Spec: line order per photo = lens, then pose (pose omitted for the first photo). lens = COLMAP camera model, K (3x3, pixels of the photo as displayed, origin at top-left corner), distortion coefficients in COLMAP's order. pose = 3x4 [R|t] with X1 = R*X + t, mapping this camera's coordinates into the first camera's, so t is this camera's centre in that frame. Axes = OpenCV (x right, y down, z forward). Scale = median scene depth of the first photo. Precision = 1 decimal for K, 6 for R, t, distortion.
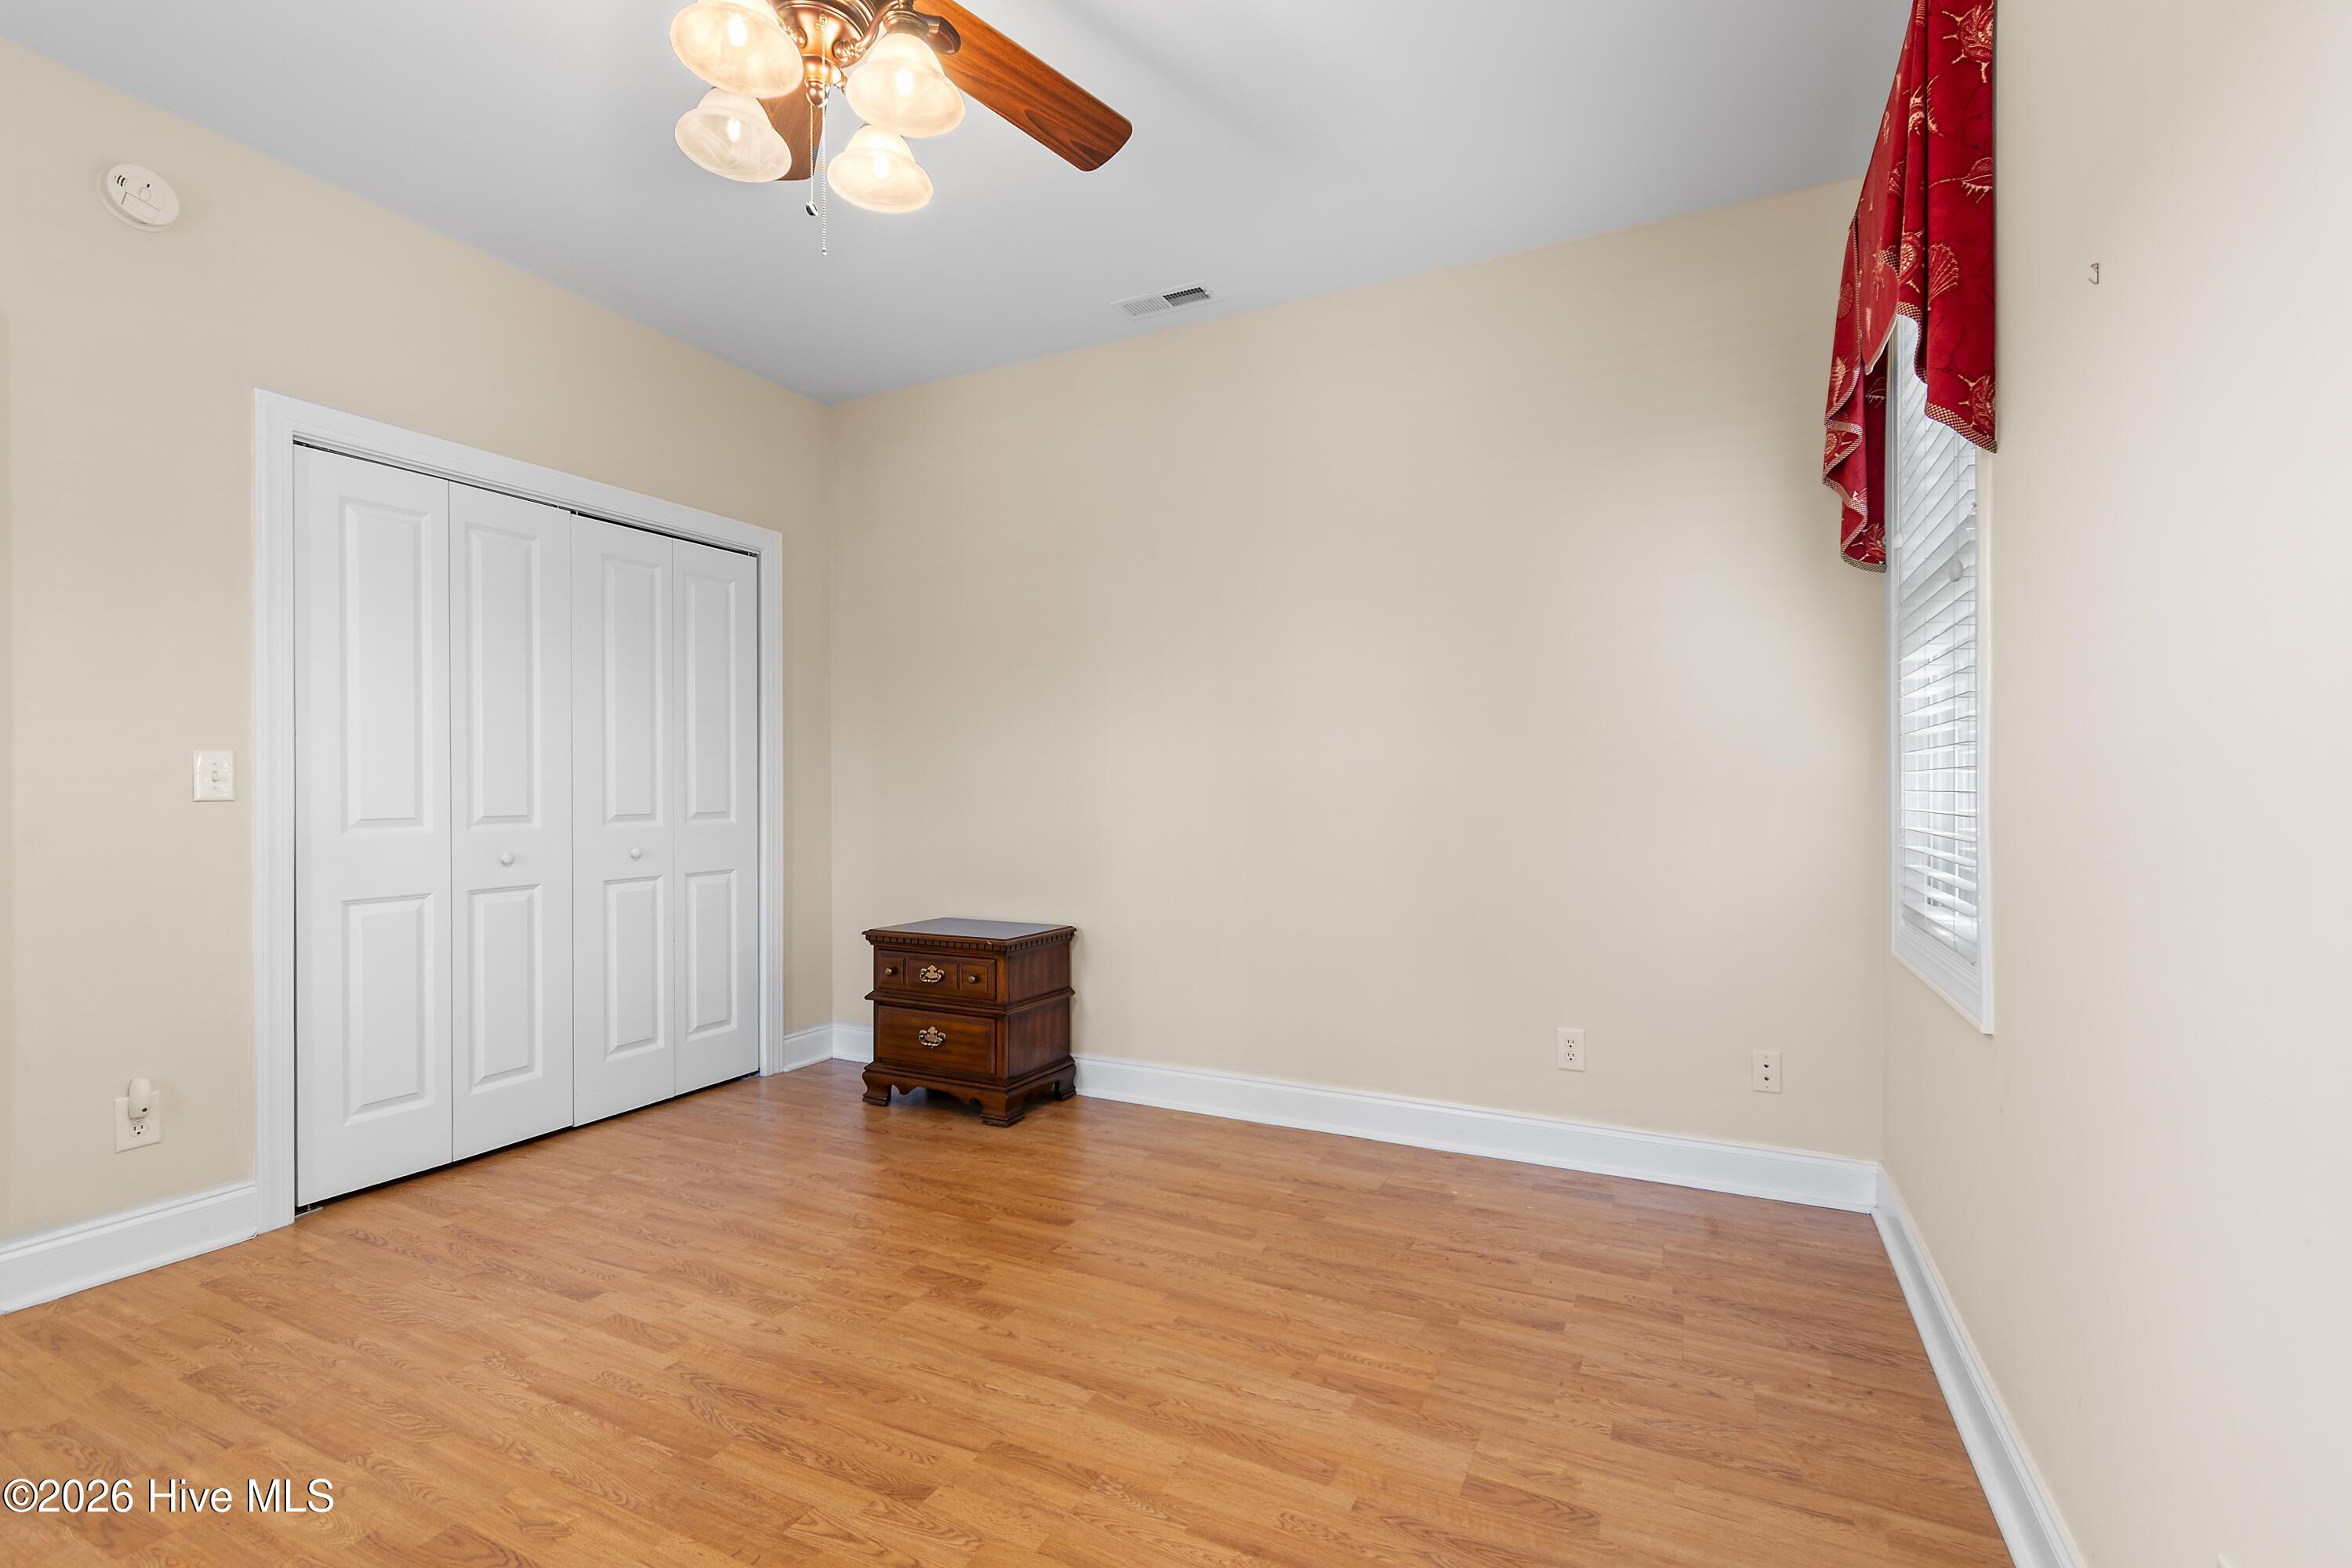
lens RADIAL K [[1046.1, 0, 1176.0], [0, 1046.1, 784.0], [0, 0, 1]] dist [0.001672, -0.000715]
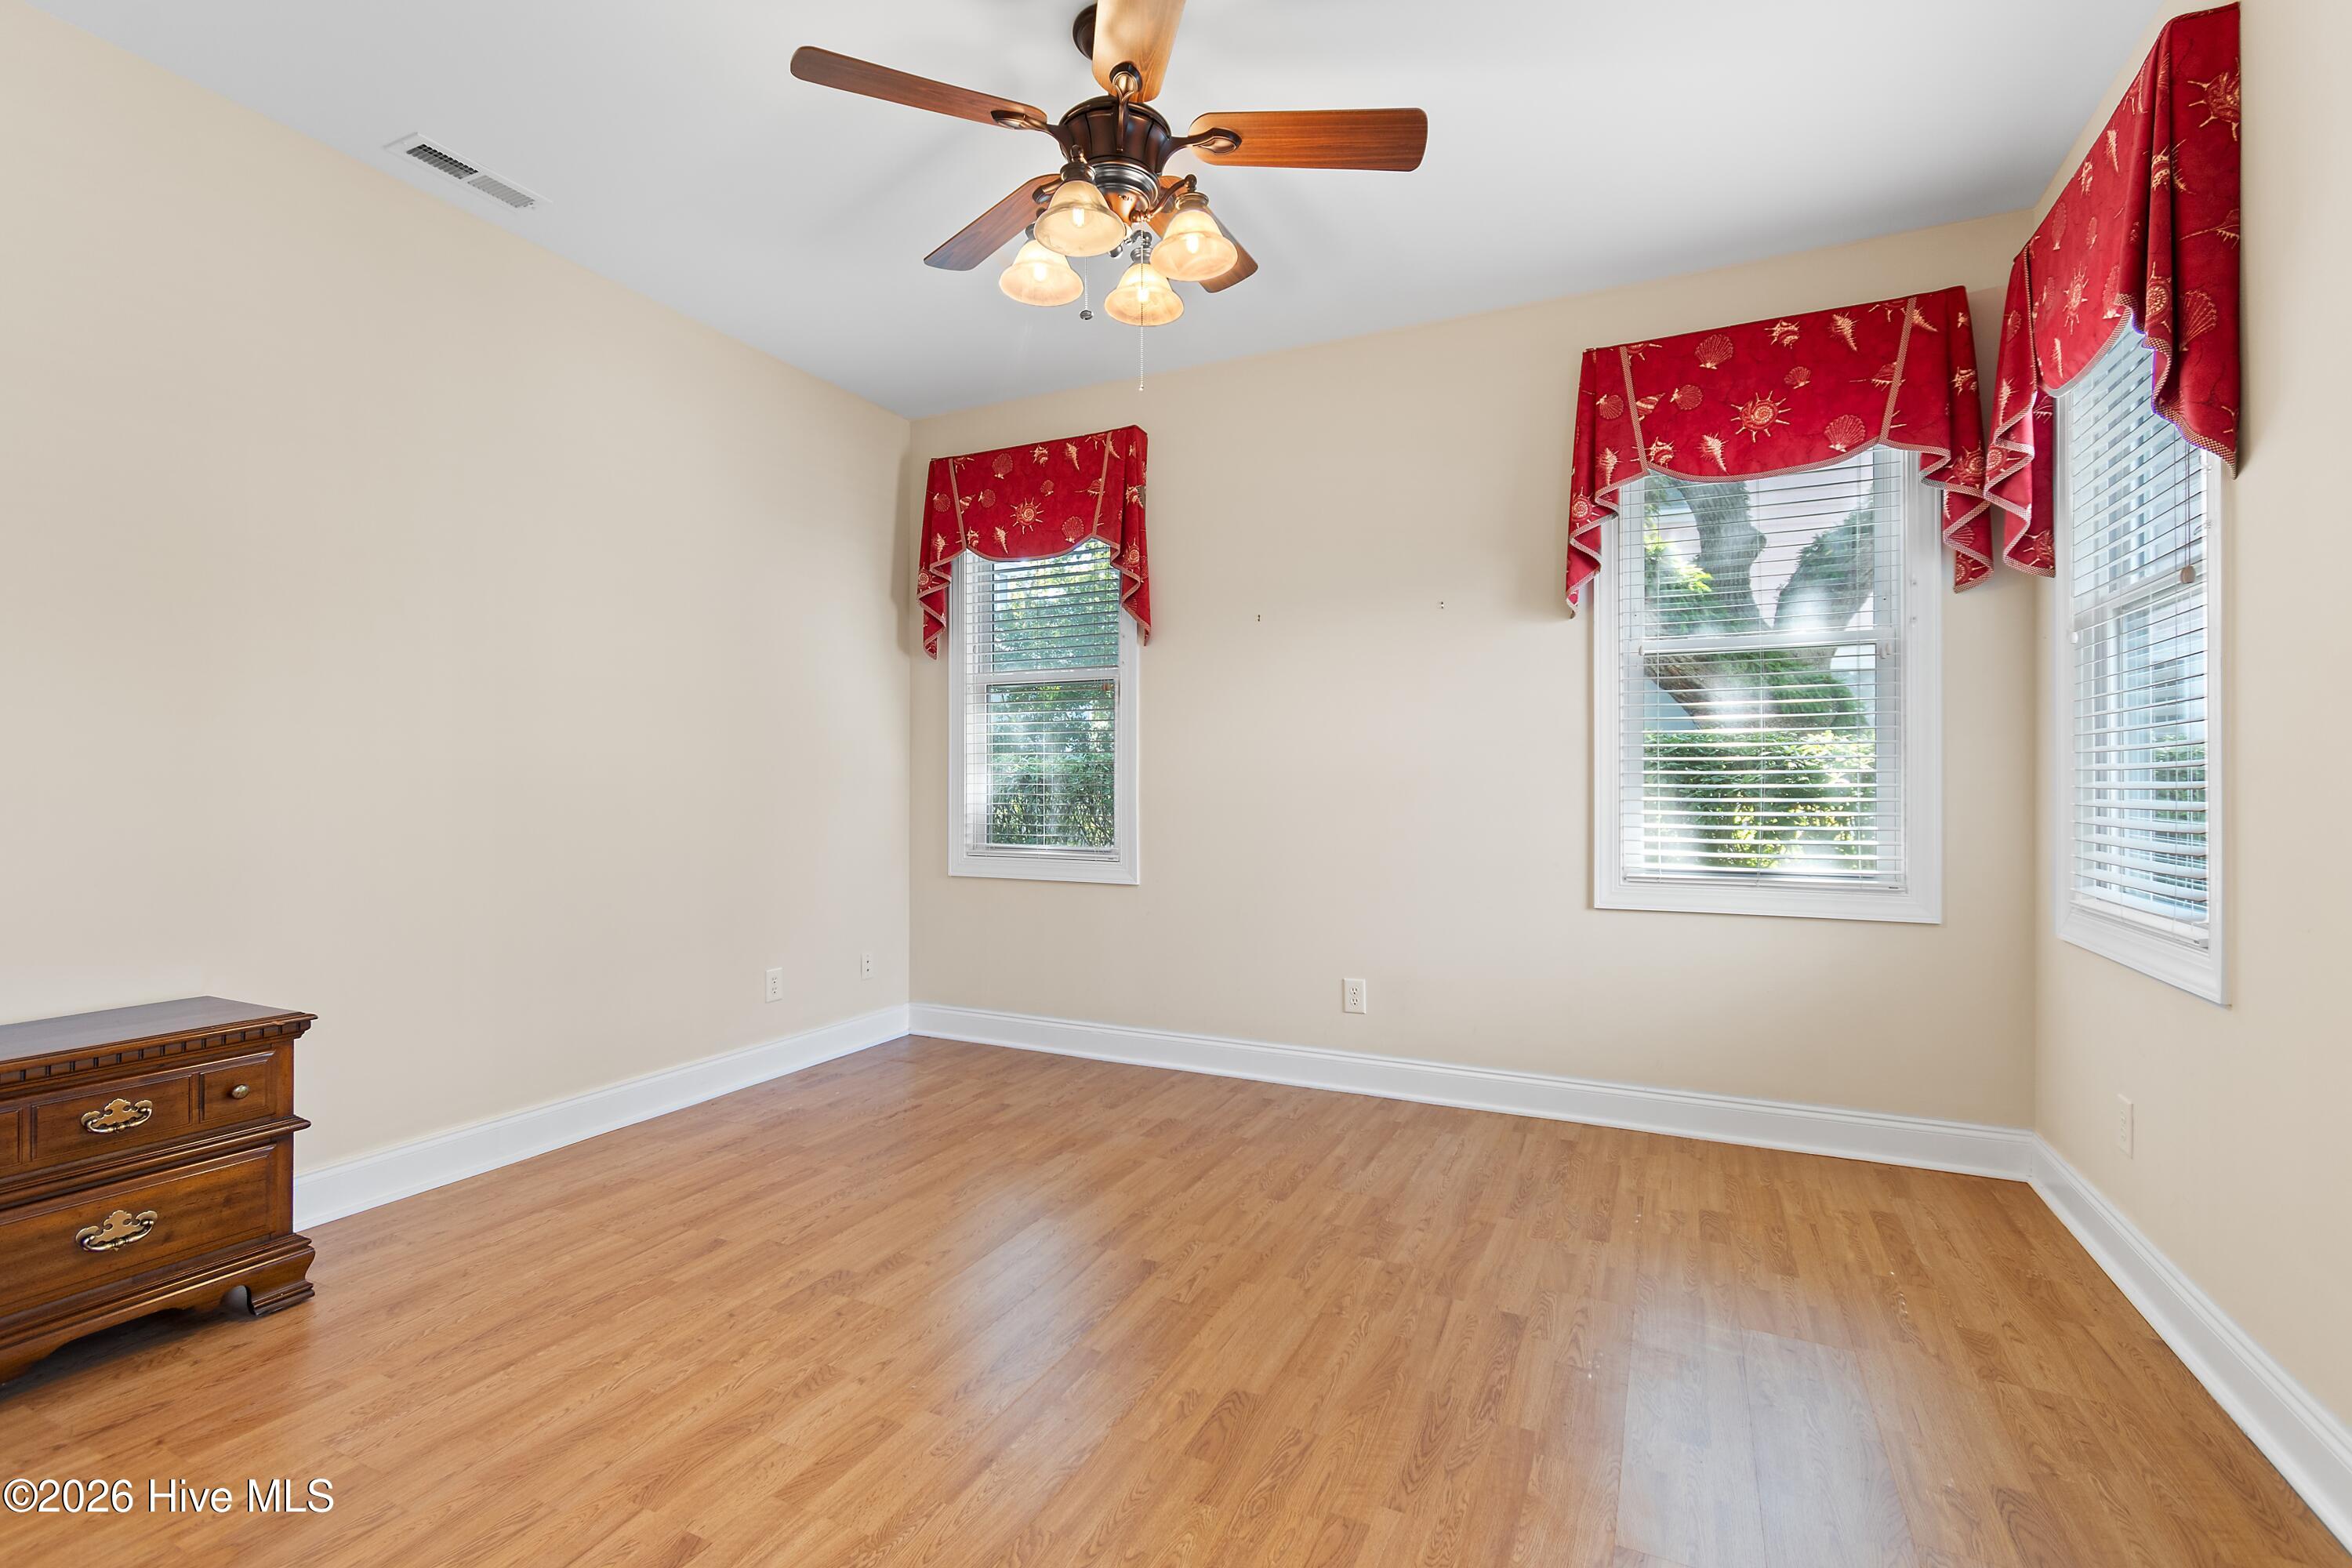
lens RADIAL K [[1046.1, 0, 1176.0], [0, 1046.1, 784.0], [0, 0, 1]] dist [0.001672, -0.000715]
pose [[-0.007046, 0.000341, 0.999975, -1.082908], [-0.006699, 0.999977, -0.000388, 0.006707], [-0.999953, -0.006702, -0.007044, 0.622051]]
